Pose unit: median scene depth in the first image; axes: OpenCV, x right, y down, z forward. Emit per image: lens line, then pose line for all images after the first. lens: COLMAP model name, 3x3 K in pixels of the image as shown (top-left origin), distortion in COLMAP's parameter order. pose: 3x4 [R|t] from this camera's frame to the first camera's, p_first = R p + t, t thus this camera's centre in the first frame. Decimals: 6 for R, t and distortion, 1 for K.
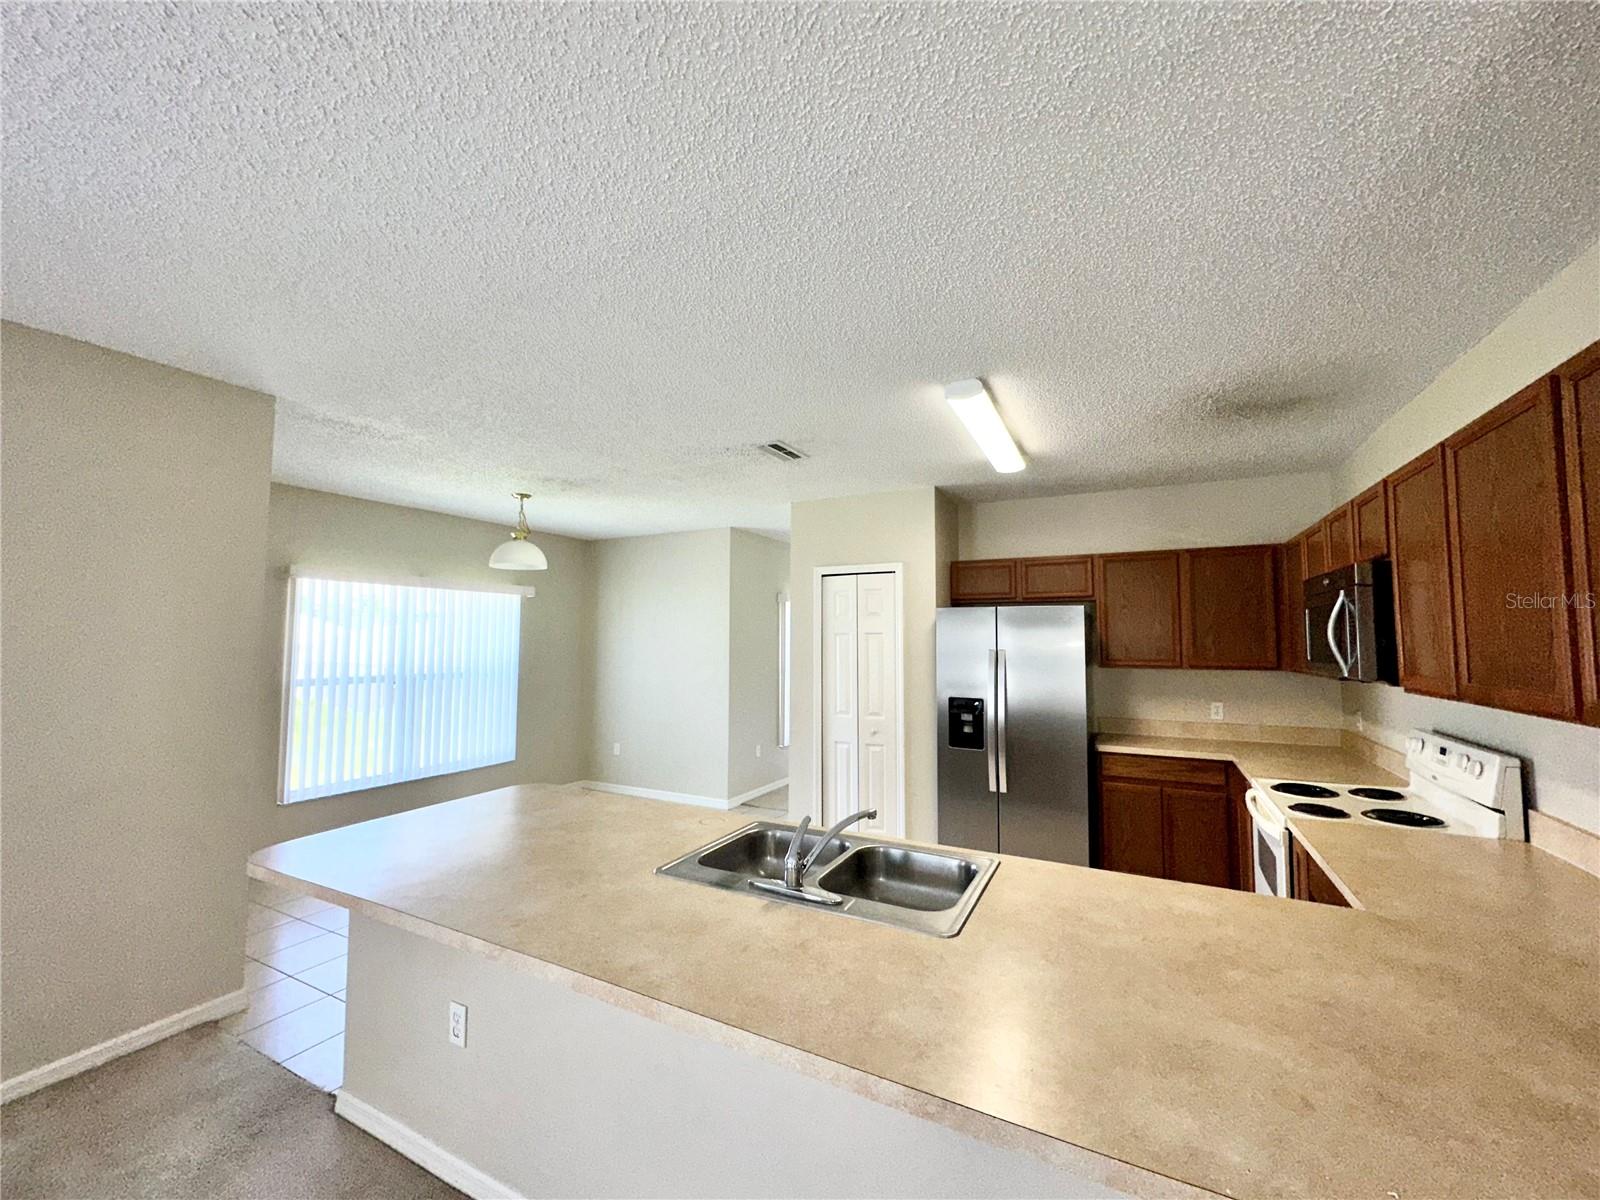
lens RADIAL K [[634.8, 0, 803.6], [0, 634.8, 597.3], [0, 0, 1]] dist [0.006242, 0.000083]
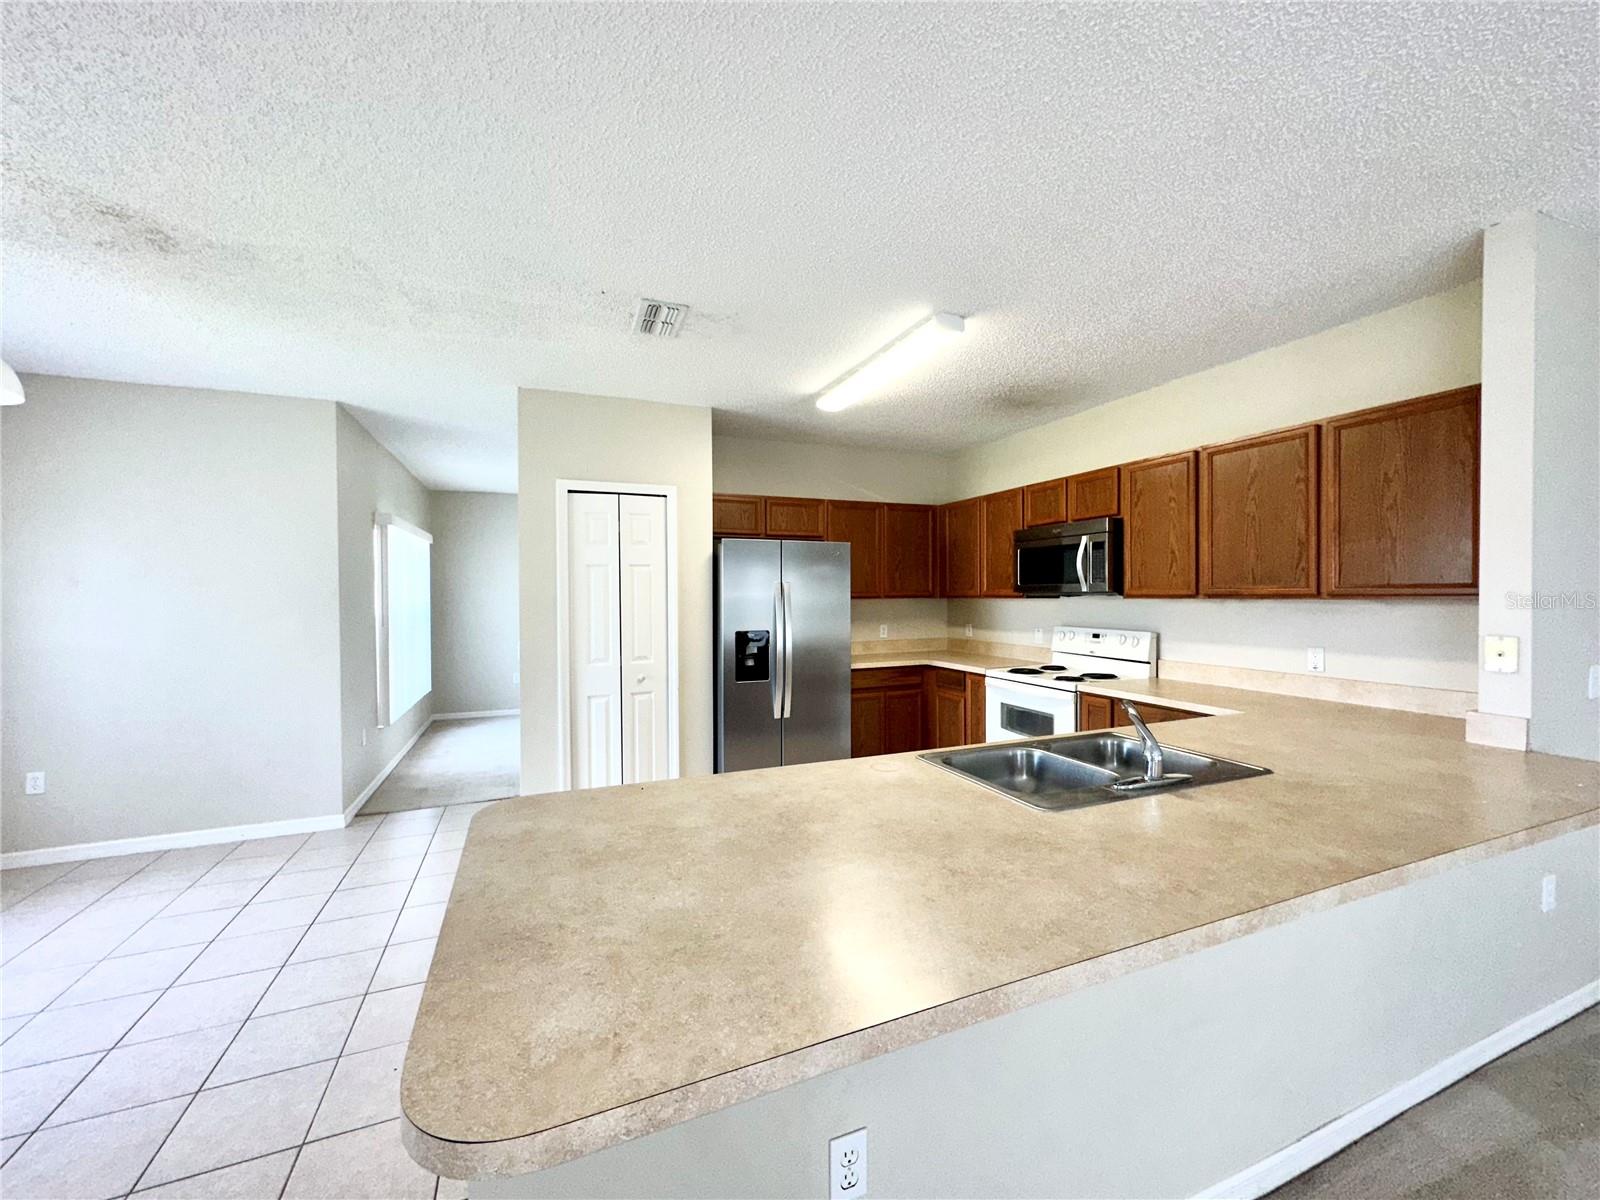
lens RADIAL K [[634.8, 0, 801.0], [0, 634.8, 604.1], [0, 0, 1]] dist [0.006242, 0.000083]
pose [[0.634087, -0.017711, 0.773059, -0.477352], [-0.046107, 0.997093, 0.060662, 0.053826], [-0.771886, -0.074108, 0.631427, 0.326669]]
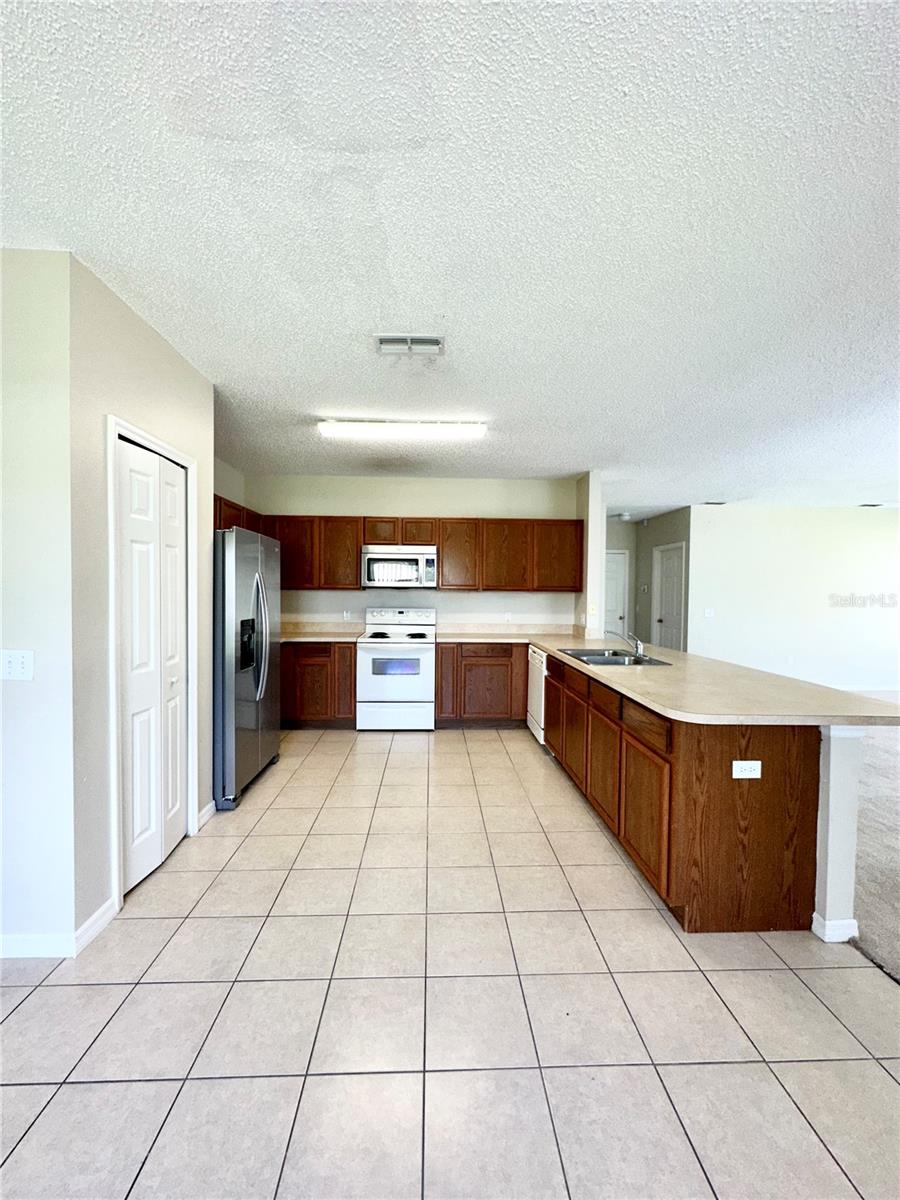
lens RADIAL K [[476.1, 0, 450.5], [0, 476.1, 602.1], [0, 0, 1]] dist [0.006242, 0.000083]
pose [[-0.503085, -0.028010, 0.863783, -0.595150], [-0.070077, 0.997506, -0.008469, 0.120120], [-0.861391, -0.064792, -0.503793, 1.178968]]
